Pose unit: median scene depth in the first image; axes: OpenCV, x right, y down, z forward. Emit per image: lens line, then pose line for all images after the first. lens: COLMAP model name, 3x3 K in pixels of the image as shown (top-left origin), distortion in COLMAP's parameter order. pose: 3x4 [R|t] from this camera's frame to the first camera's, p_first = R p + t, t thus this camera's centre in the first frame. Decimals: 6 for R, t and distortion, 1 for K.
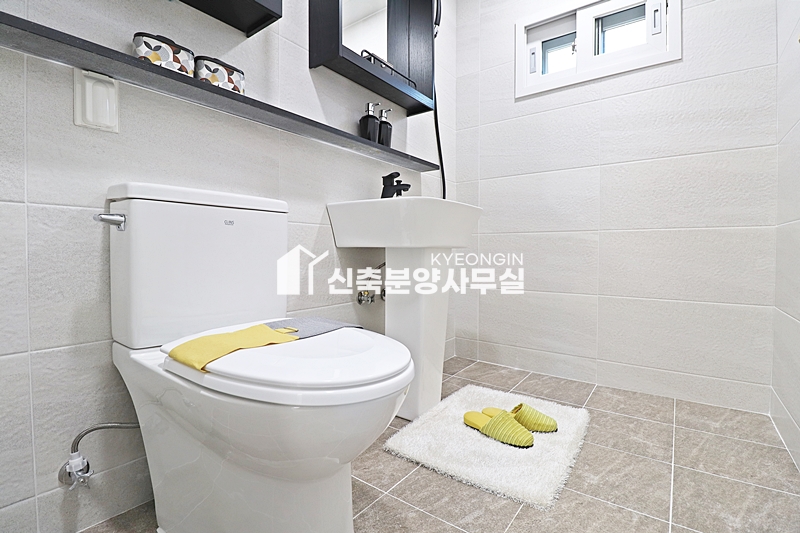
lens RADIAL K [[371.7, 0, 397.7], [0, 371.7, 260.2], [0, 0, 1]] dist [-0.007895, -0.004027]
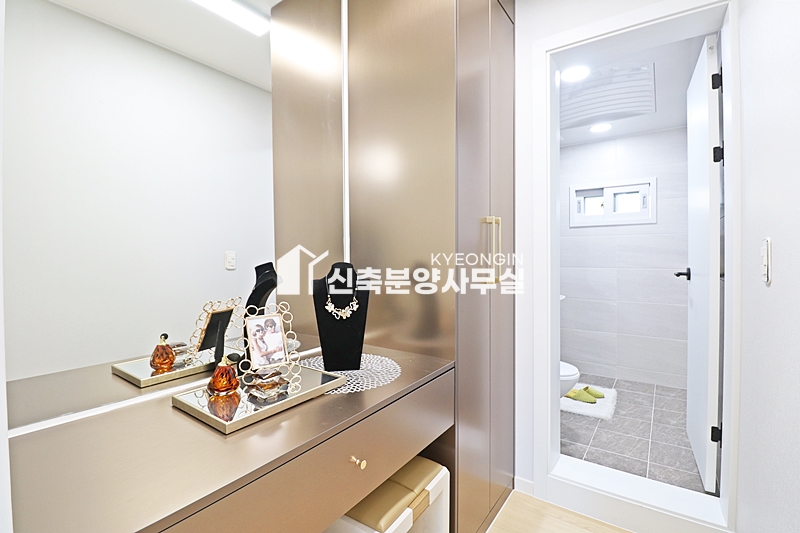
lens RADIAL K [[371.7, 0, 394.2], [0, 371.7, 260.7], [0, 0, 1]] dist [-0.007895, -0.004027]
pose [[0.999843, -0.008539, 0.015521, -0.860359], [0.008691, 0.999914, -0.009789, -0.362293], [-0.015436, 0.009923, 0.999832, -1.228754]]
